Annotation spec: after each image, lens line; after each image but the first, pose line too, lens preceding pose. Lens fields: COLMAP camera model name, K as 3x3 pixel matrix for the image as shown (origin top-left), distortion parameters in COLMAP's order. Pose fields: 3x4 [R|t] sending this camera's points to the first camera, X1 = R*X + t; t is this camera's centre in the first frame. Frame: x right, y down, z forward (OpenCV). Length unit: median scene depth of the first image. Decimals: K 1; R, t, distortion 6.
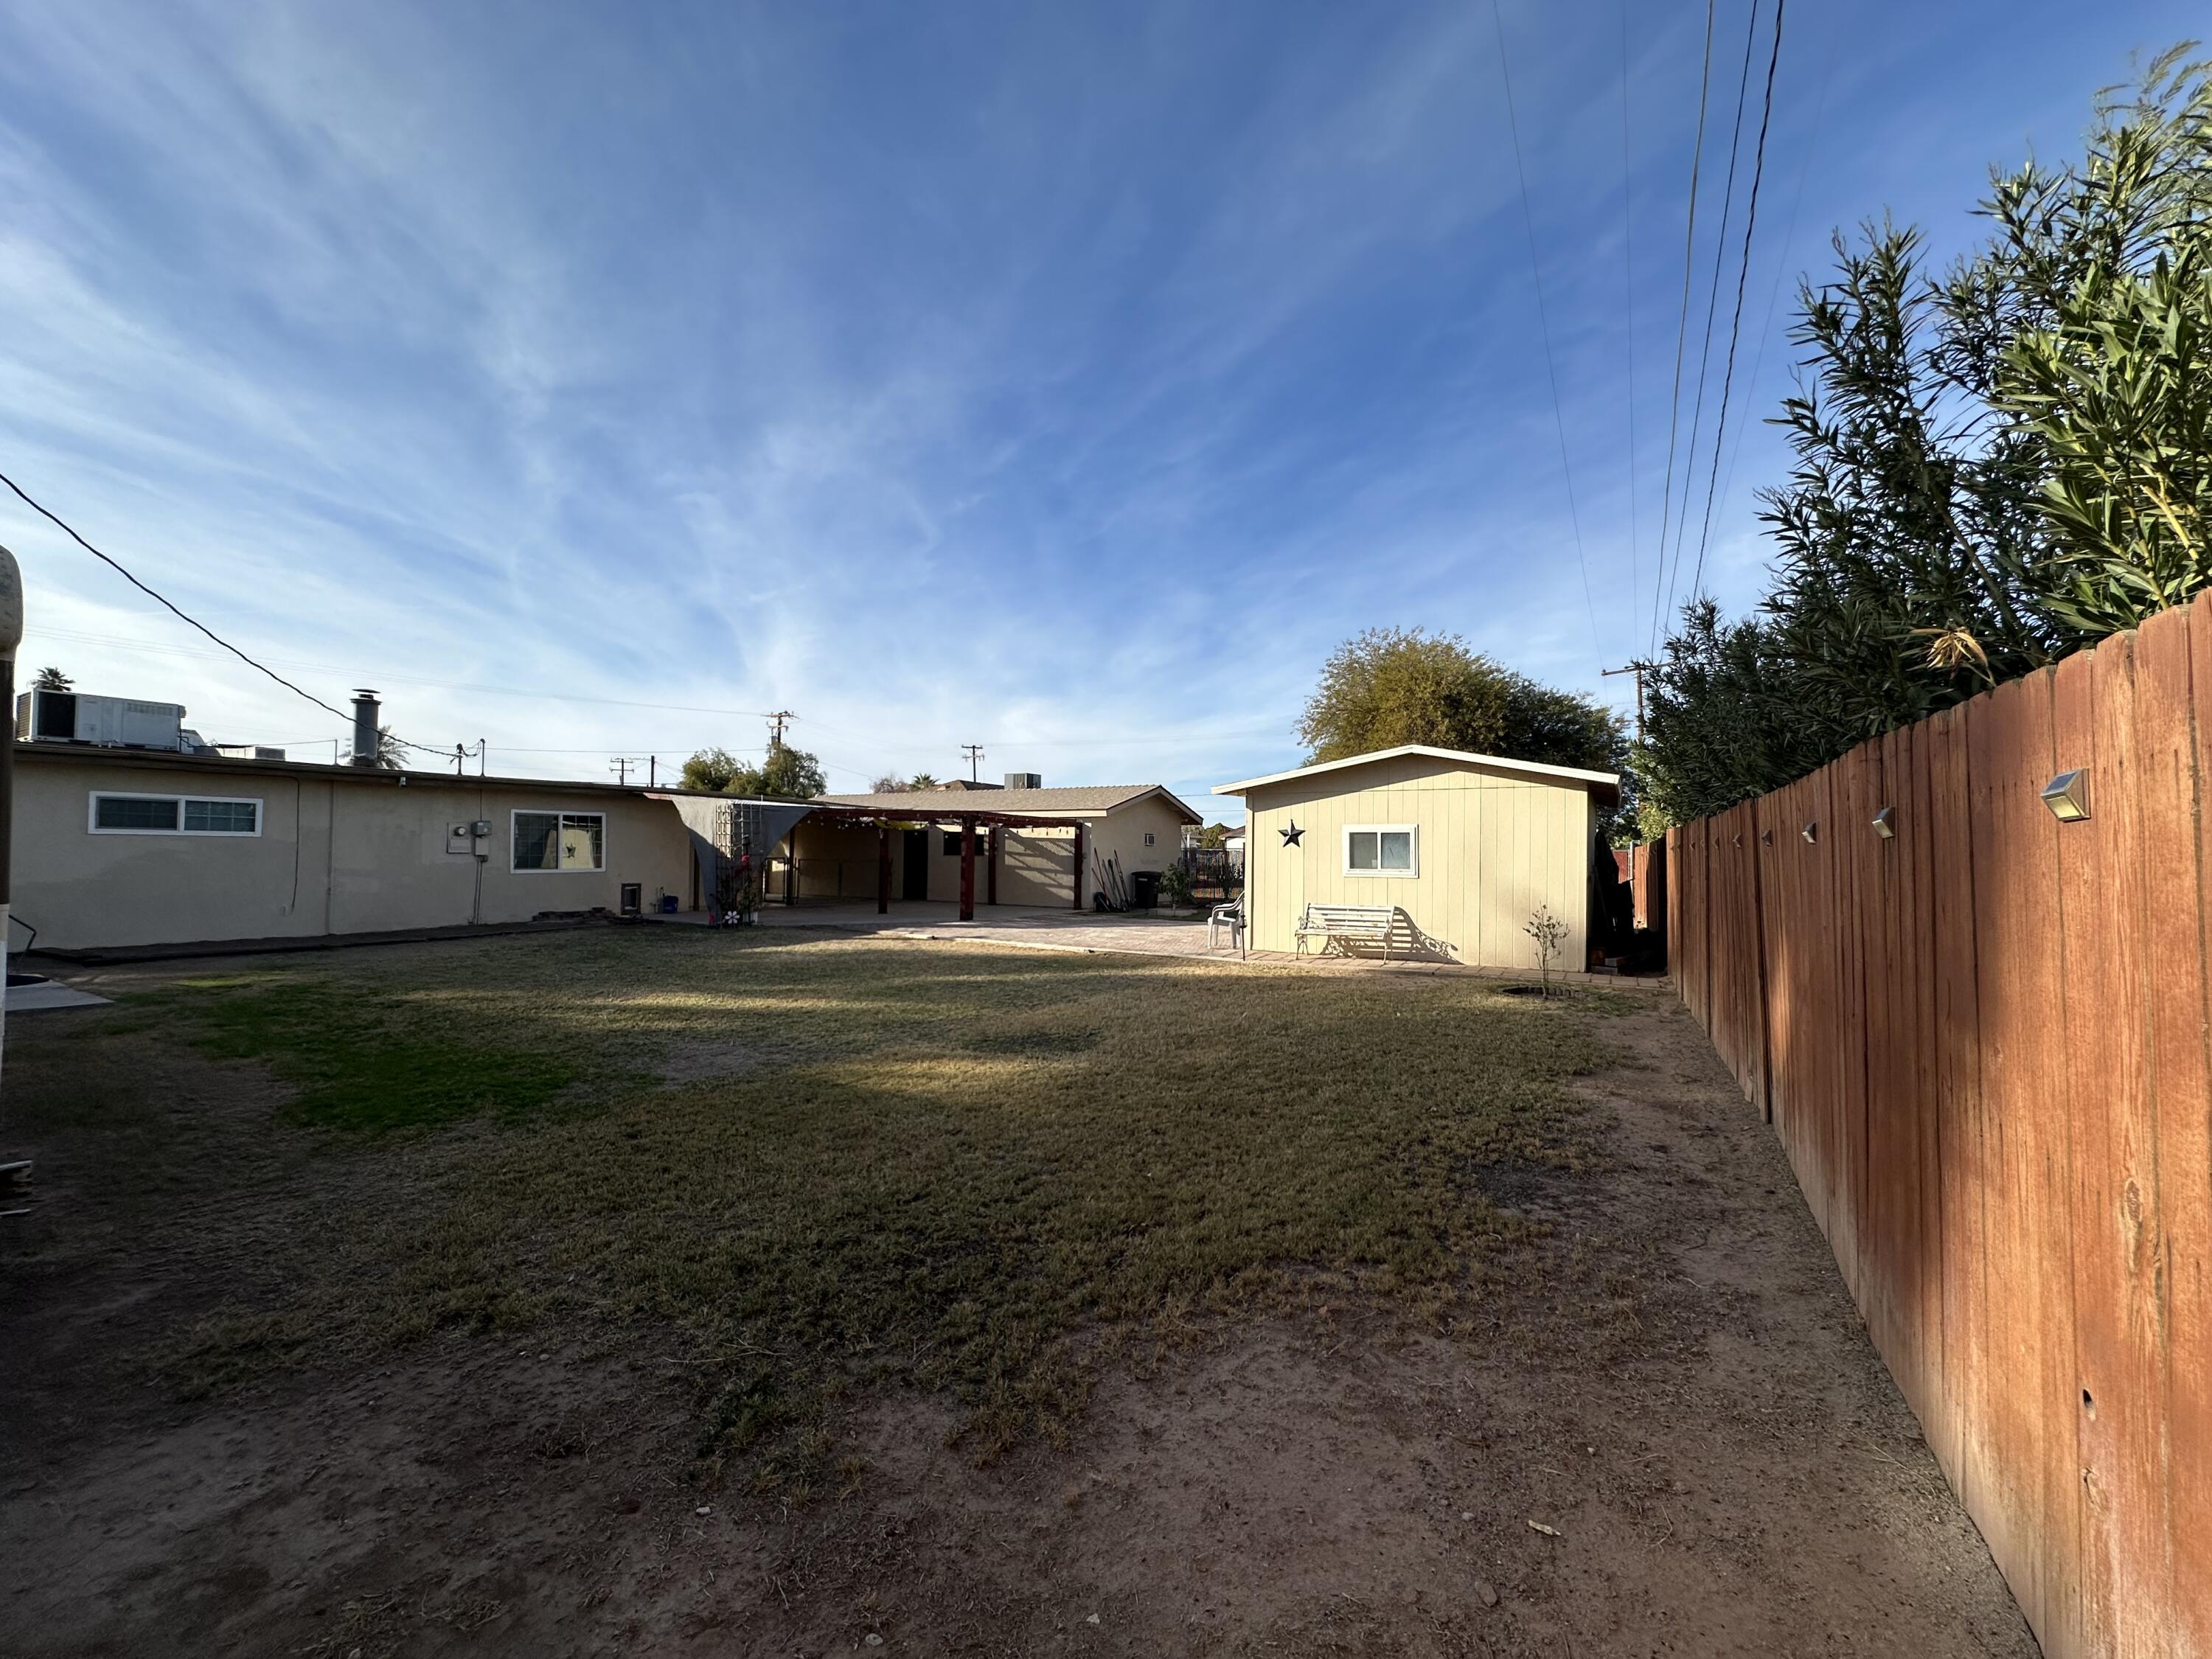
lens RADIAL K [[874.7, 0, 1099.0], [0, 874.7, 833.5], [0, 0, 1]] dist [-0.004441, 0.000989]
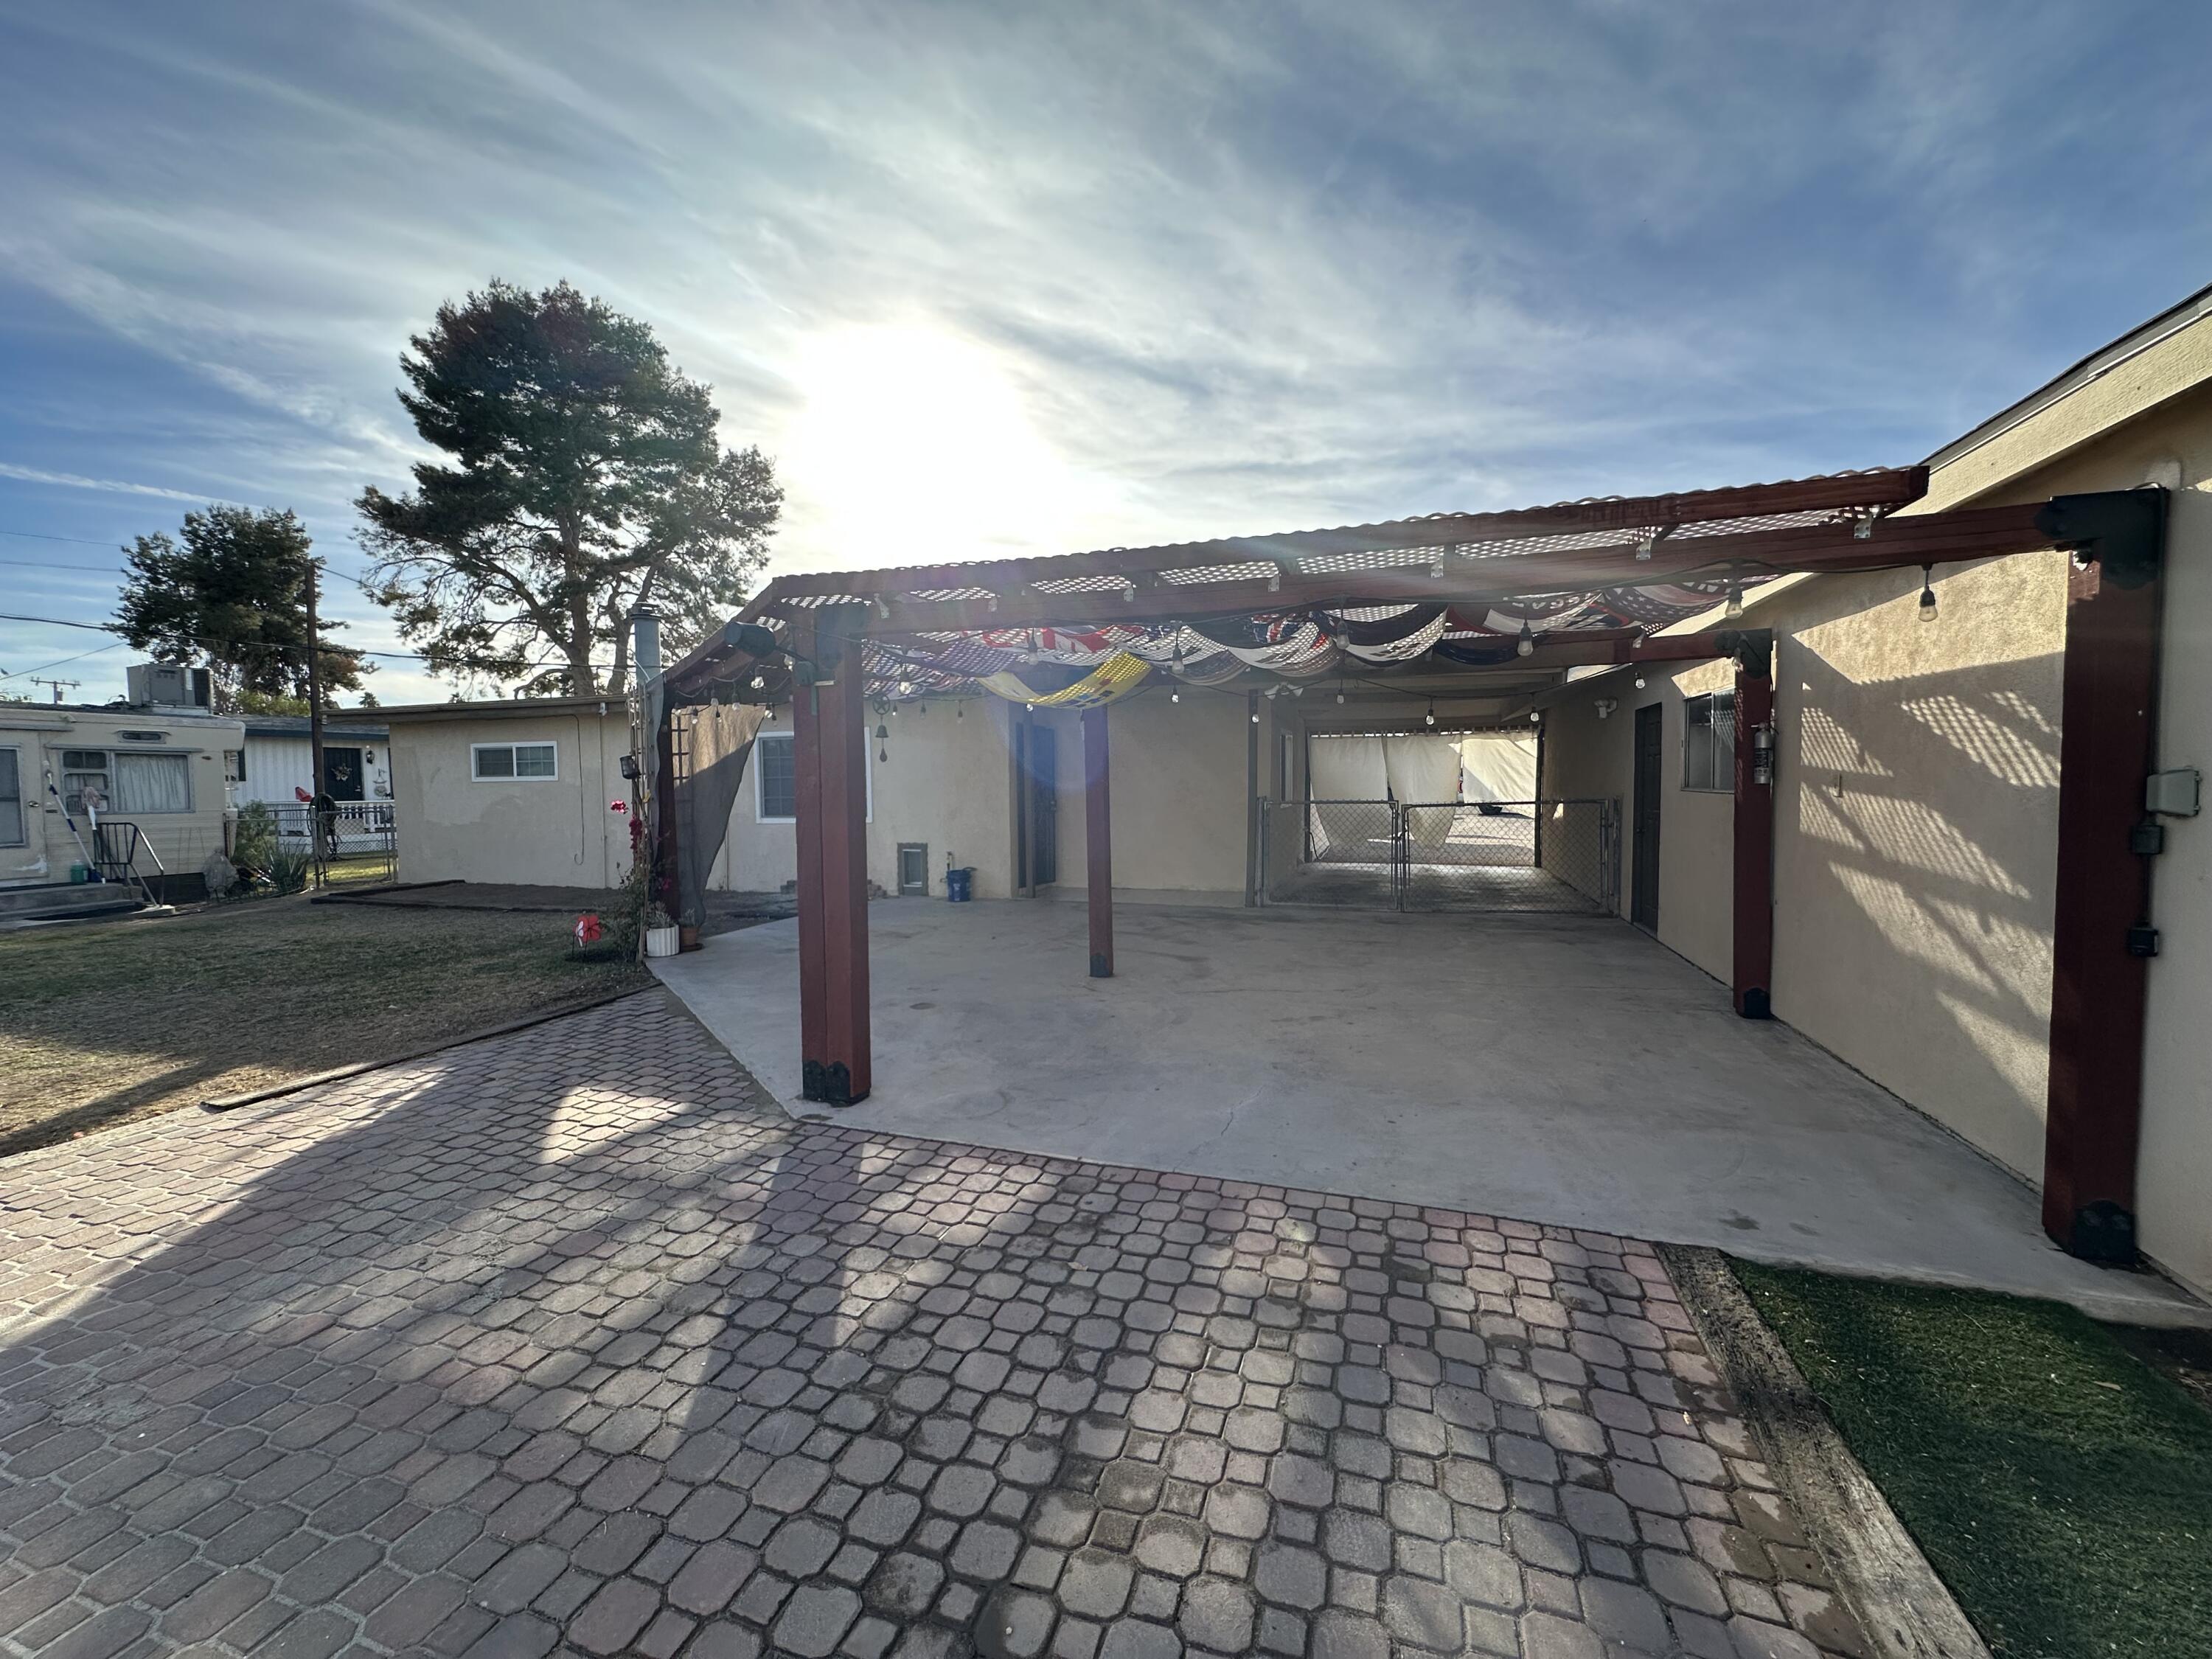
lens RADIAL K [[874.7, 0, 1104.2], [0, 874.7, 918.6], [0, 0, 1]] dist [-0.004441, 0.000989]
pose [[0.200934, 0.136788, -0.970007, 0.132706], [0.036281, 0.988484, 0.146909, 0.045349], [0.978933, -0.064712, 0.193658, 1.855271]]
